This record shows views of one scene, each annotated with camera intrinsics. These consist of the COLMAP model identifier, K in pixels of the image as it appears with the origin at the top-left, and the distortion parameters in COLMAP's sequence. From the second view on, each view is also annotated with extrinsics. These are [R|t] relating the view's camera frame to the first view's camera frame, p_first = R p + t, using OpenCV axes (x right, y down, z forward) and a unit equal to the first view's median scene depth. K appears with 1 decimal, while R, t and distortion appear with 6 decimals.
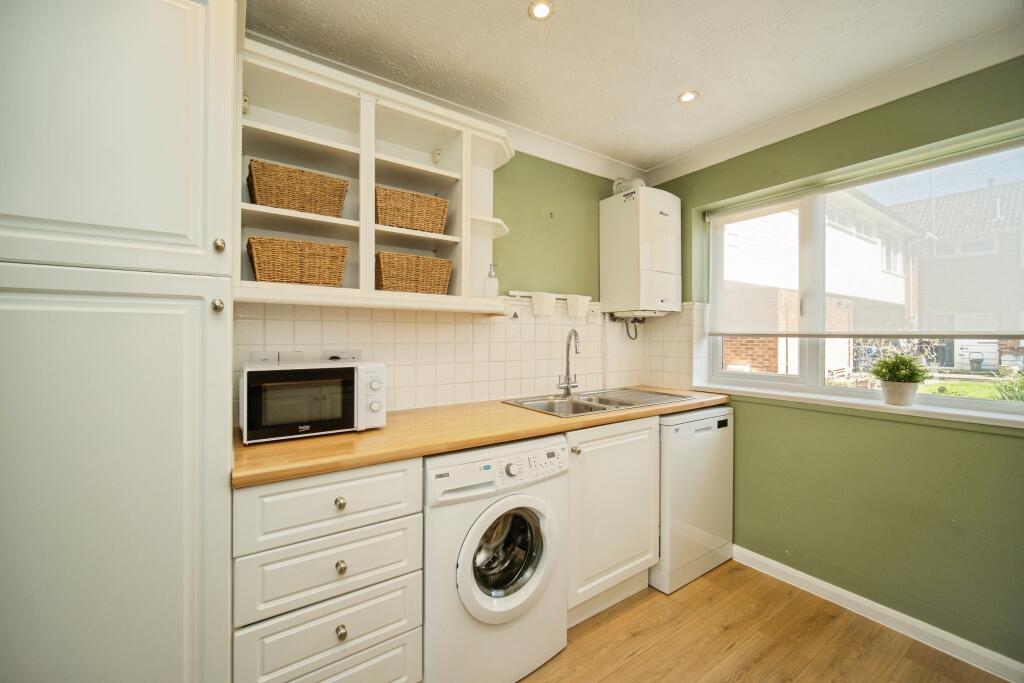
lens RADIAL K [[405.4, 0, 509.2], [0, 405.4, 336.5], [0, 0, 1]] dist [-0.002578, -0.000367]
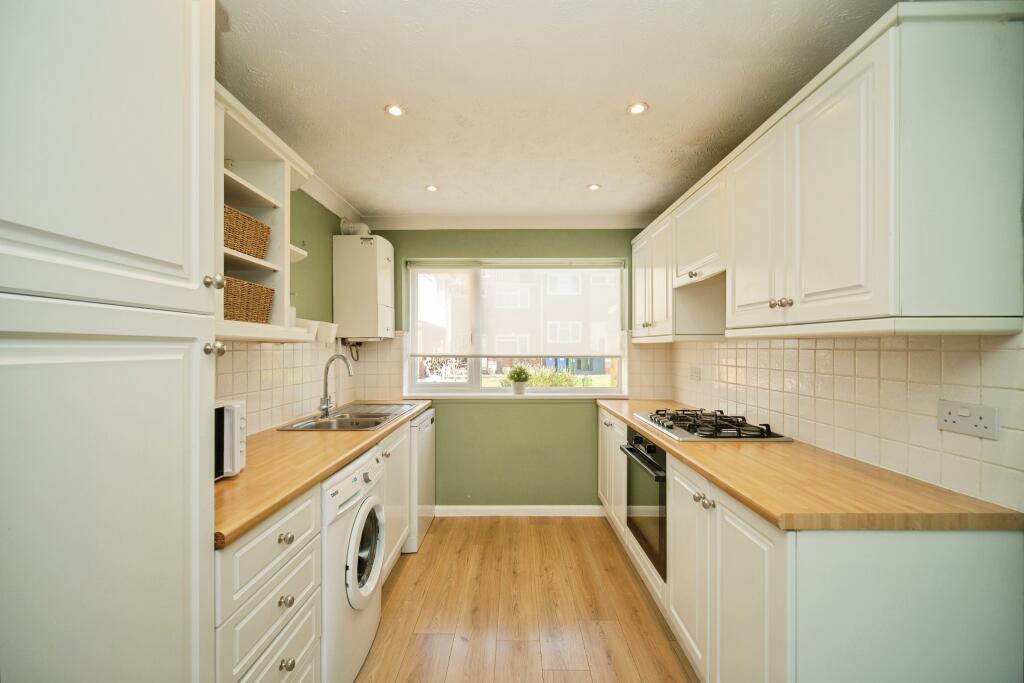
lens RADIAL K [[411.5, 0, 508.8], [0, 411.5, 349.4], [0, 0, 1]] dist [-0.000354, -0.000085]
pose [[0.570269, -0.004347, 0.821446, -0.481131], [0.003806, 0.999989, 0.002650, -0.032275], [-0.821449, 0.001616, 0.570280, -0.024309]]
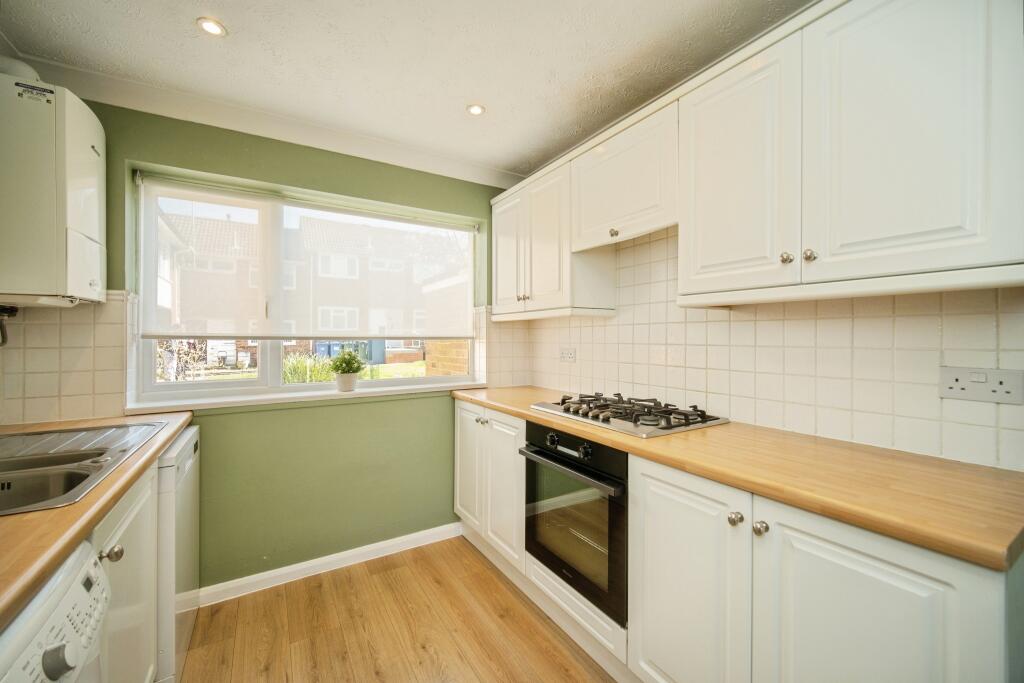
lens RADIAL K [[405.4, 0, 509.2], [0, 405.4, 336.5], [0, 0, 1]] dist [-0.002578, -0.000367]
pose [[0.053135, 0.001165, 0.998587, -0.246515], [0.004226, 0.999990, -0.001391, -0.001424], [-0.998578, 0.004294, 0.053129, 0.326786]]
